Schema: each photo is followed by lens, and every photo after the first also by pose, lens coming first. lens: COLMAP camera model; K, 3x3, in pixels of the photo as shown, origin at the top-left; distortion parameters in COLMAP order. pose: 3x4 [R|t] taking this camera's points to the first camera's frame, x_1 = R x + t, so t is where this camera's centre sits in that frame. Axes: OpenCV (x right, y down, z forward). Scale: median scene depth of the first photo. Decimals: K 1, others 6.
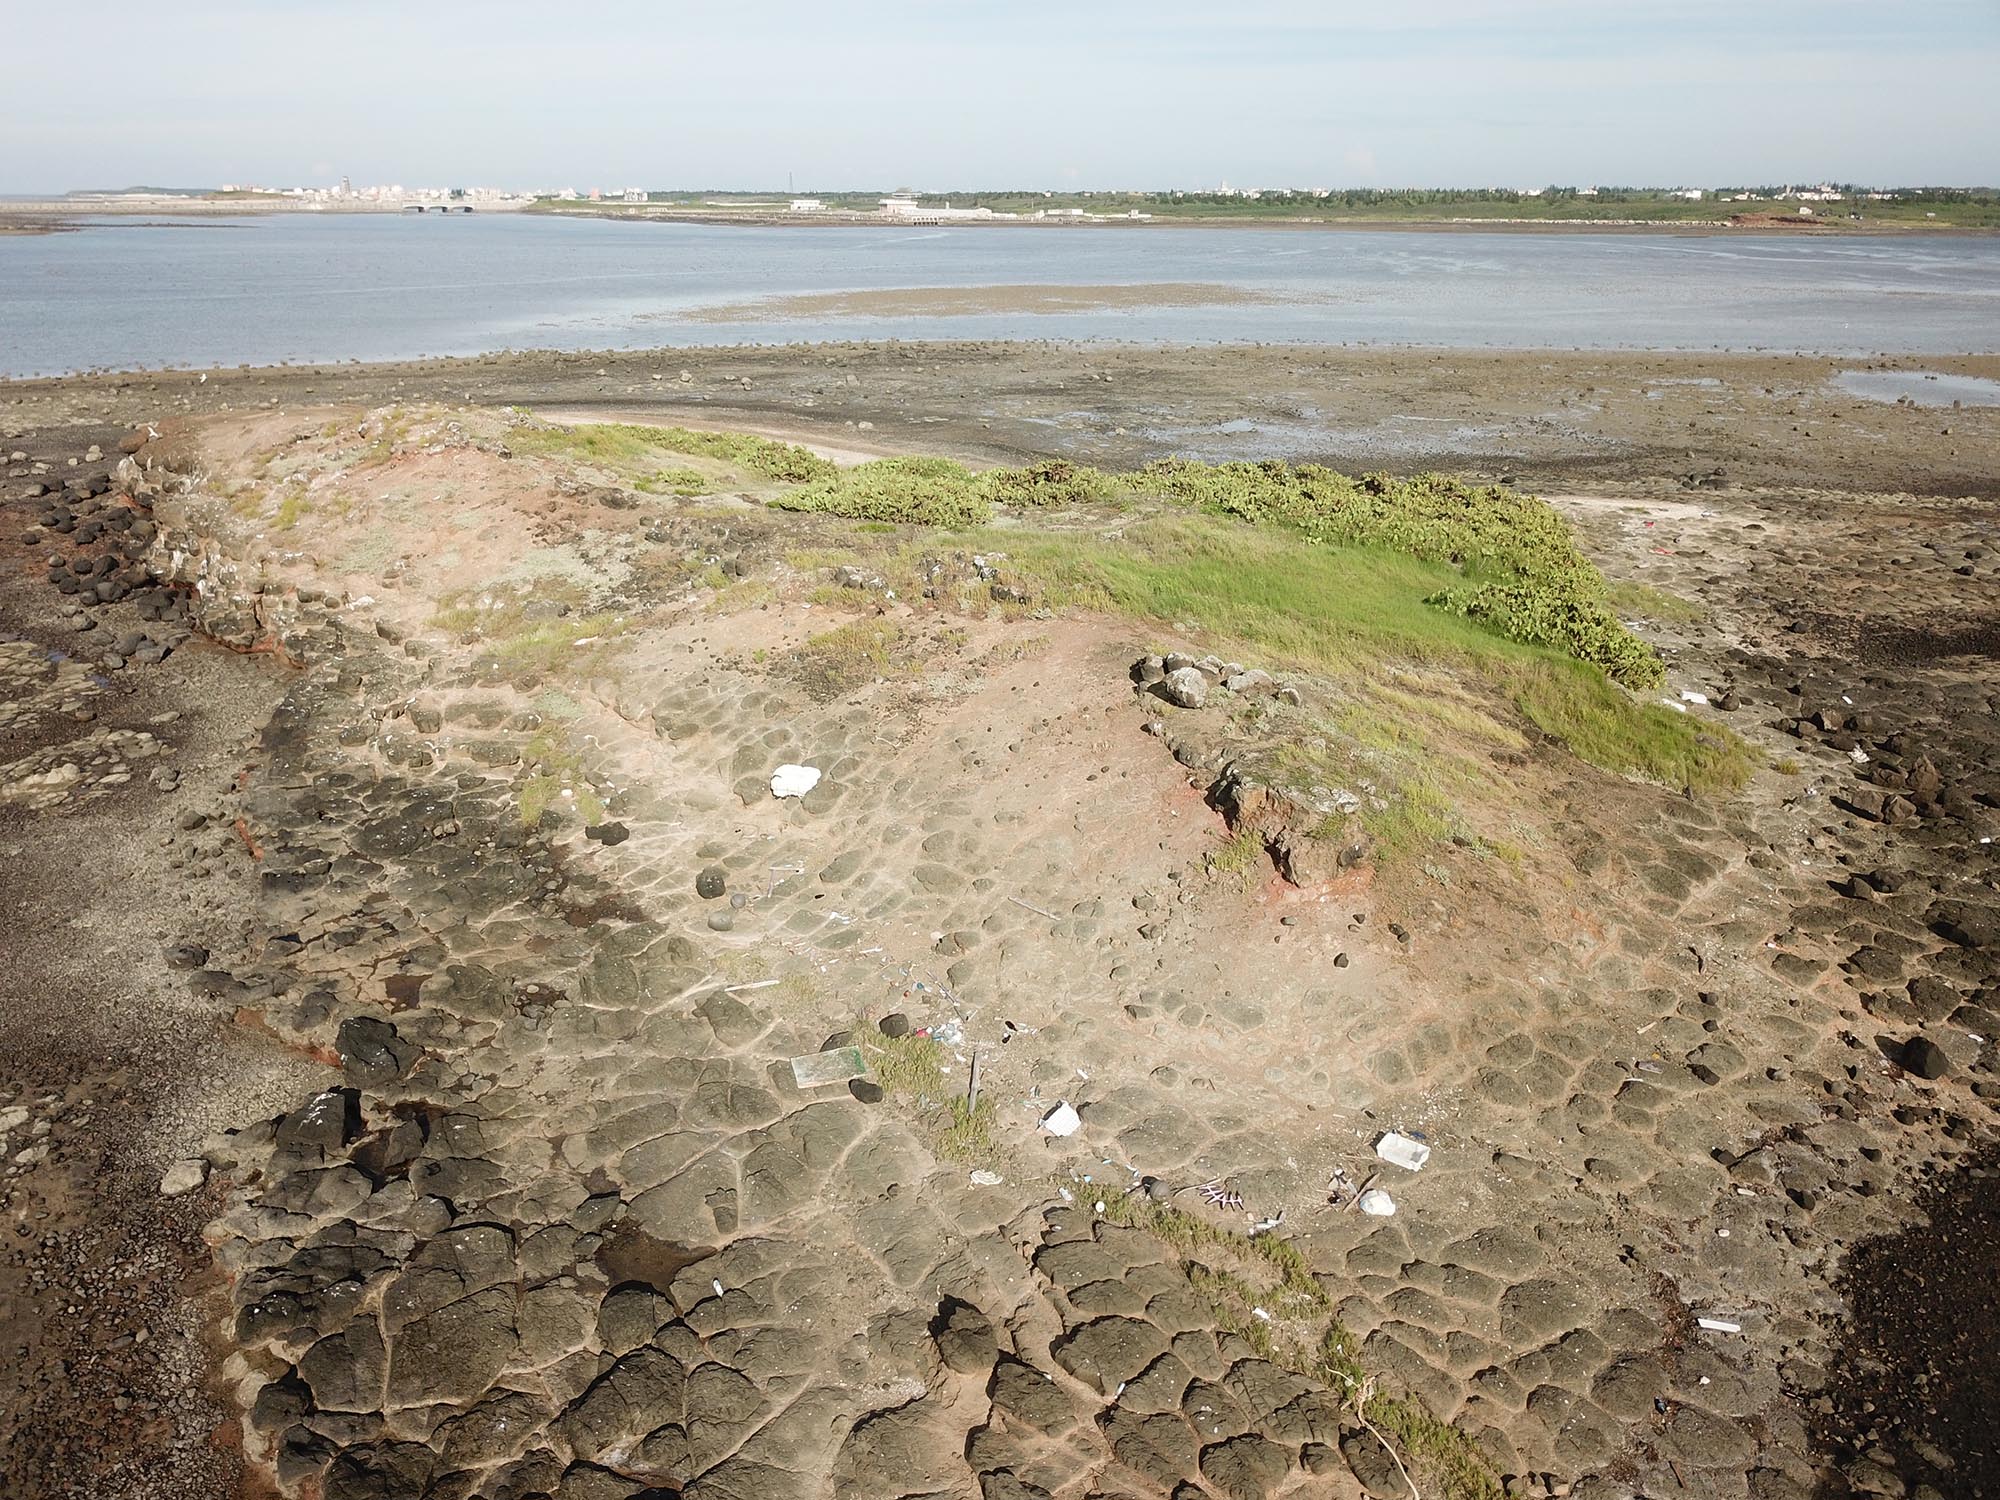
lens RADIAL K [[1551.9, 0, 974.9], [0, 1551.9, 753.3], [0, 0, 1]] dist [-0.001201, 0.013761]
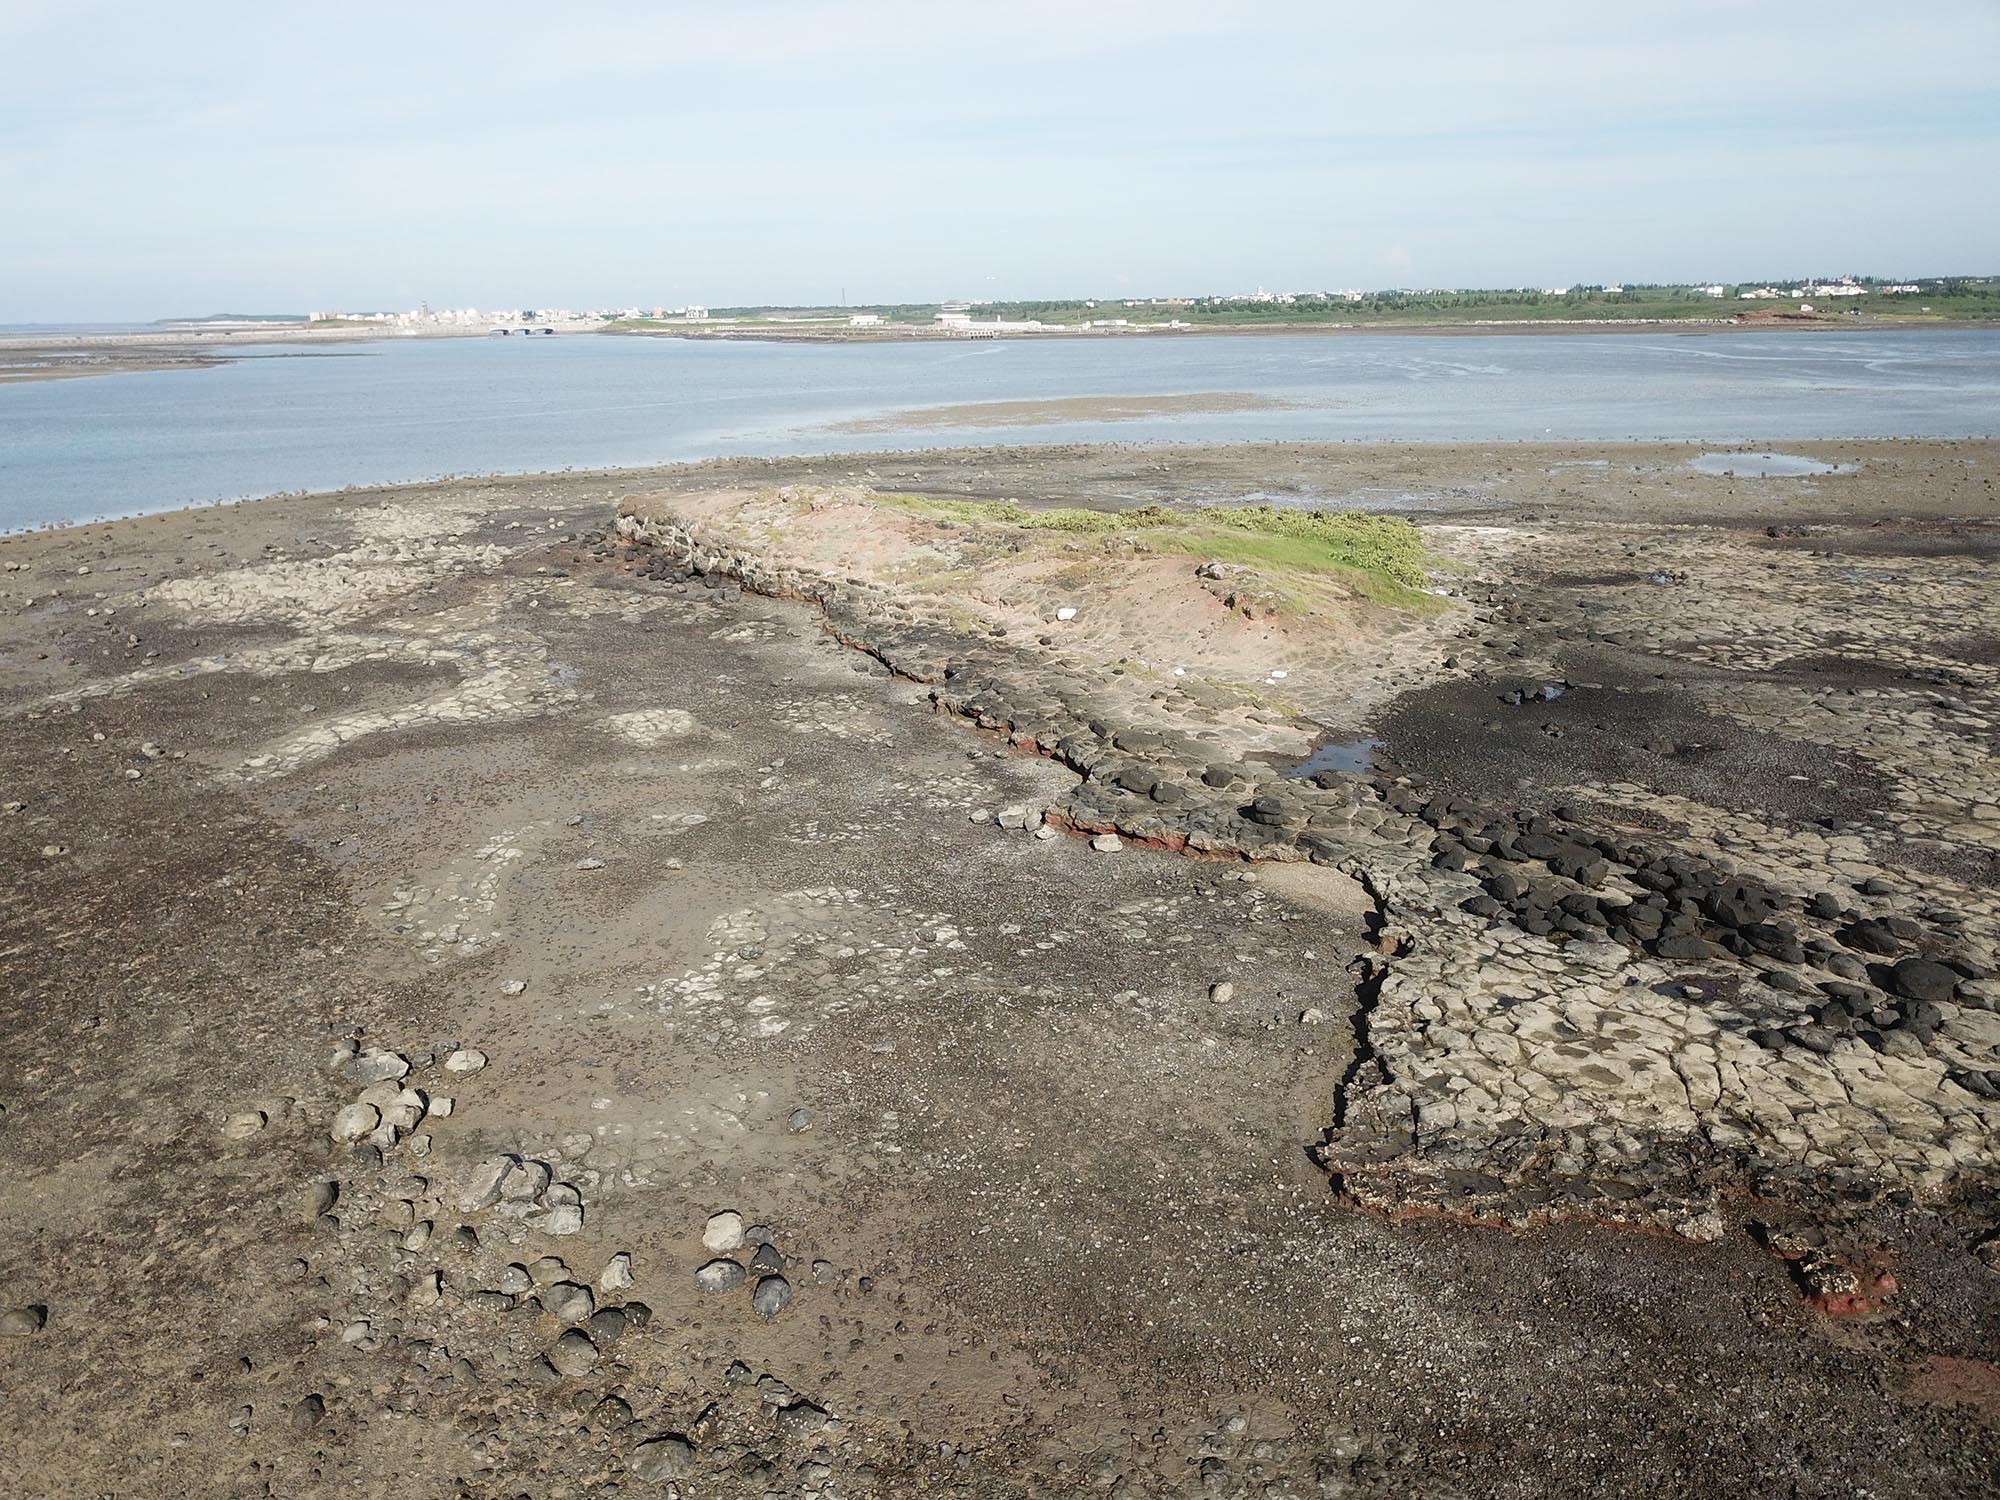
lens RADIAL K [[1548.5, 0, 966.6], [0, 1548.5, 746.9], [0, 0, 1]] dist [0.004103, 0.003141]
pose [[0.999286, -0.012499, -0.035656, -0.129131], [0.010119, 0.997757, -0.066168, 0.273349], [0.036403, 0.065760, 0.997171, -1.053597]]
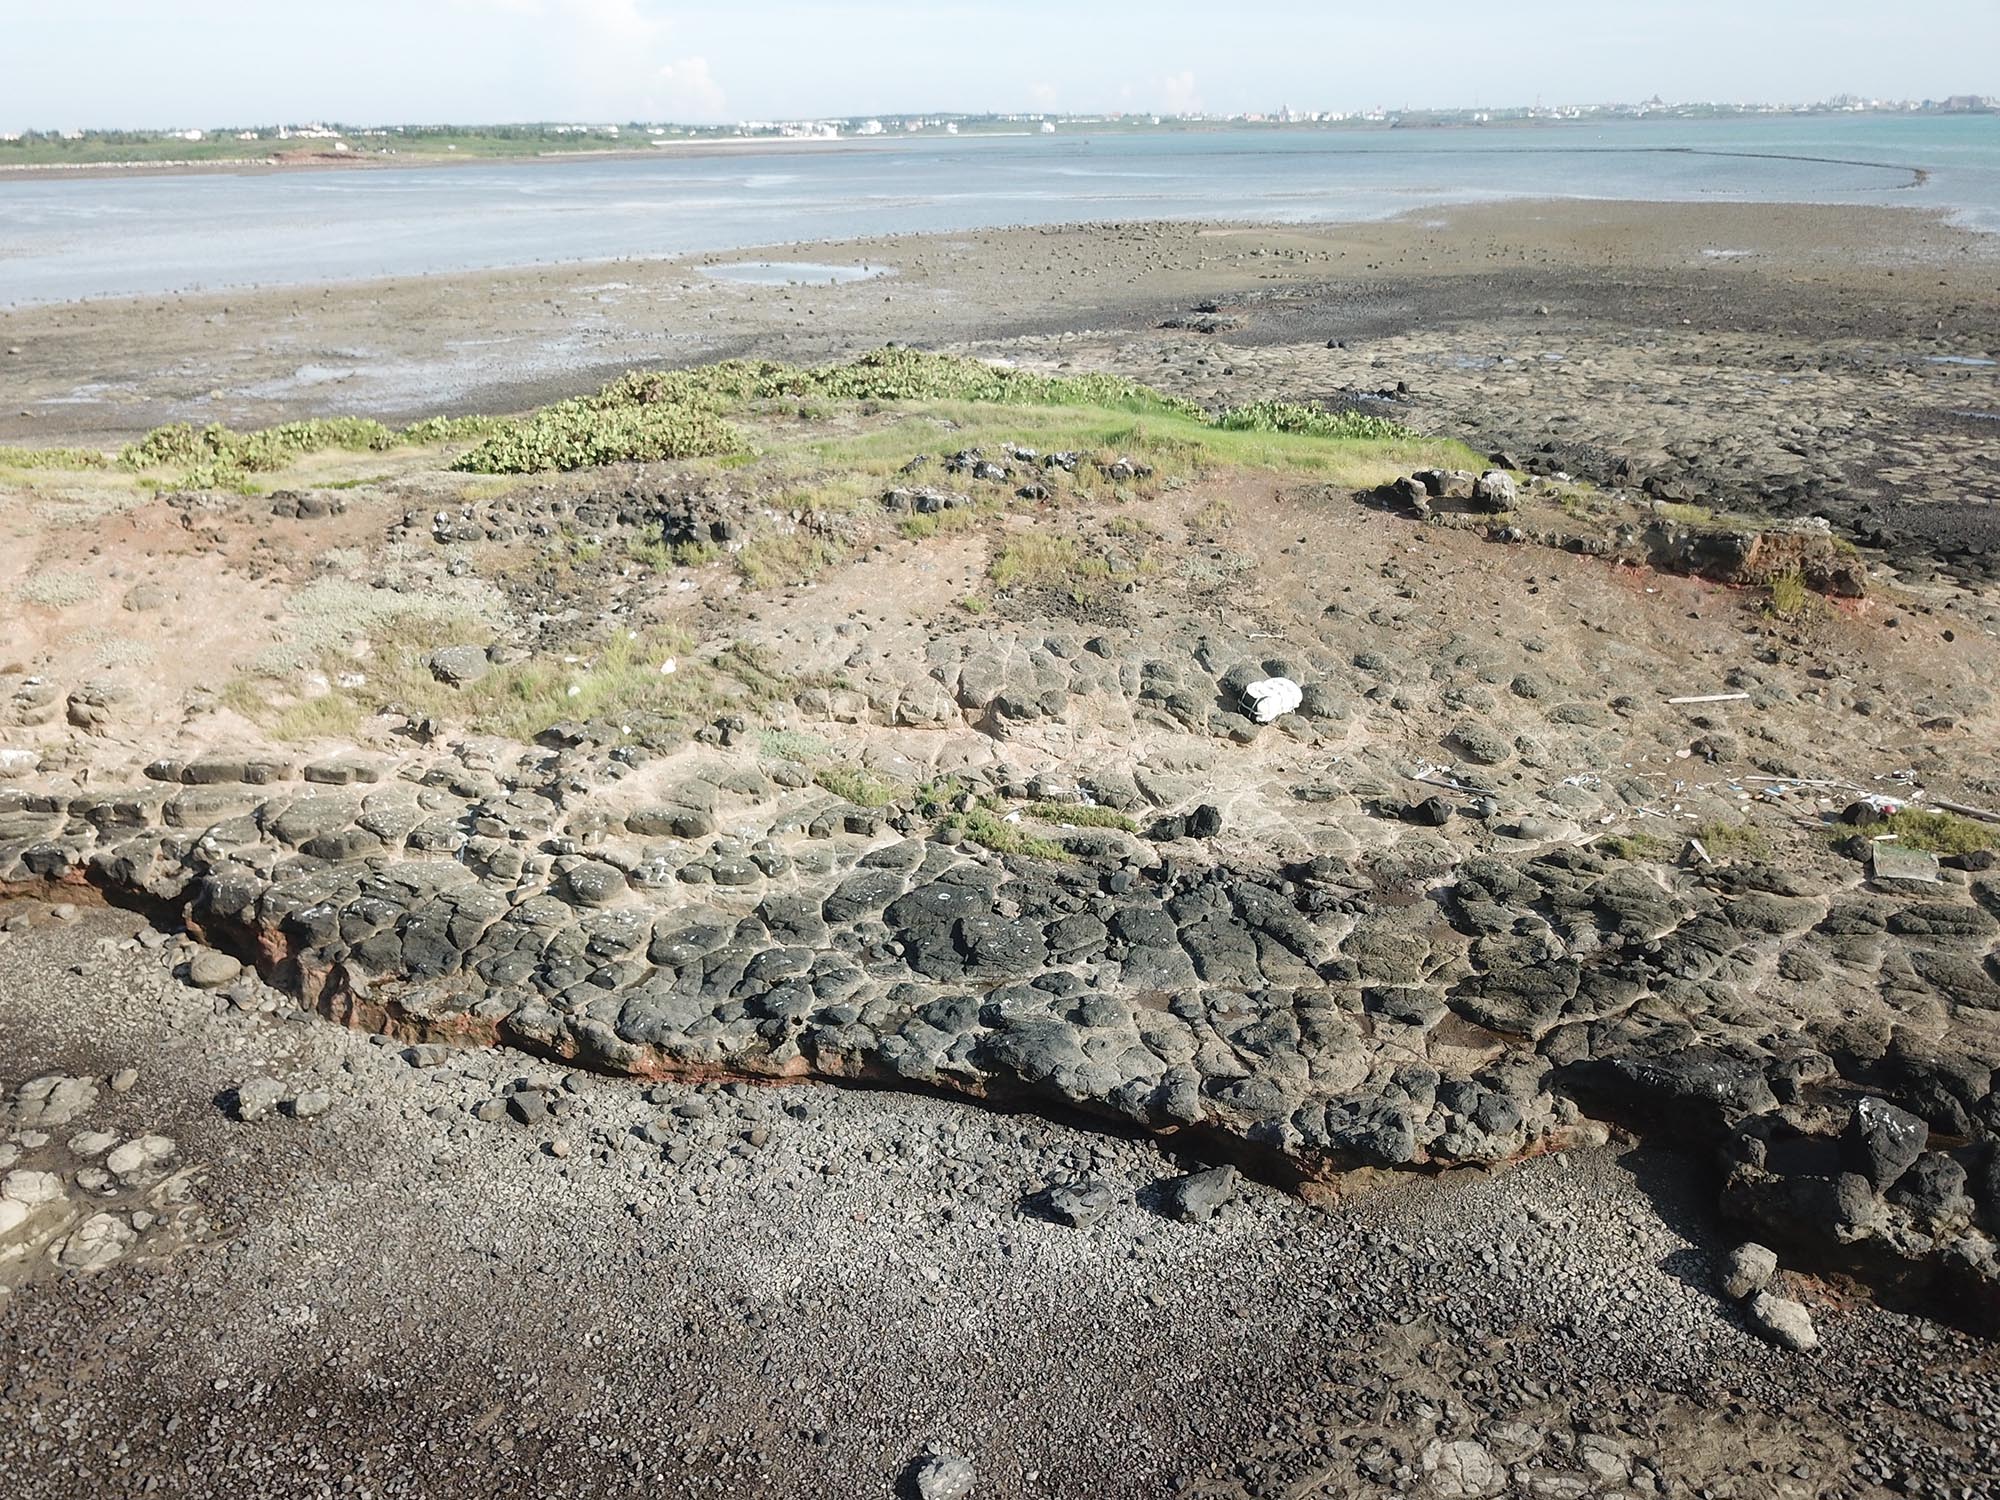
lens RADIAL K [[1539.4, 0, 984.9], [0, 1539.4, 768.3], [0, 0, 1]] dist [-0.002258, 0.011166]
pose [[0.644965, -0.311872, 0.697679, -0.535563], [0.281227, 0.945735, 0.162778, -0.082933], [-0.710585, 0.091221, 0.697673, 0.347813]]
